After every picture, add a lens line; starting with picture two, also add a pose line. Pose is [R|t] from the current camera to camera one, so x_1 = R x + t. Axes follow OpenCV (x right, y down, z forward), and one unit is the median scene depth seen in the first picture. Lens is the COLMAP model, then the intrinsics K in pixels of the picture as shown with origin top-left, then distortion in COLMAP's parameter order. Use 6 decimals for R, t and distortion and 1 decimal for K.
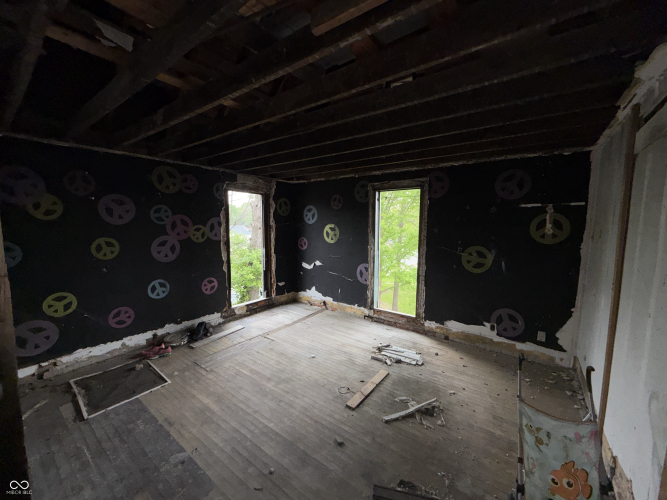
lens RADIAL K [[265.4, 0, 332.3], [0, 265.4, 249.7], [0, 0, 1]] dist [0.000165, 0.000122]
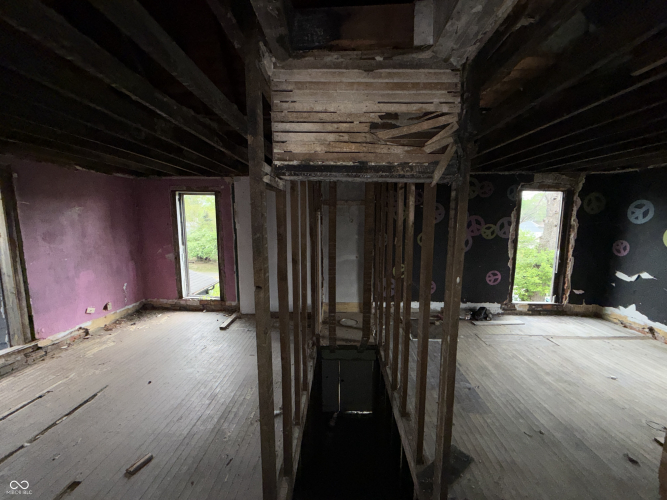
lens RADIAL K [[265.4, 0, 332.3], [0, 265.4, 249.7], [0, 0, 1]] dist [0.000165, 0.000122]
pose [[0.570716, 0.095631, -0.815560, 0.052879], [-0.079895, 0.994950, 0.060757, 0.002592], [0.817252, 0.030484, 0.575474, -0.197787]]
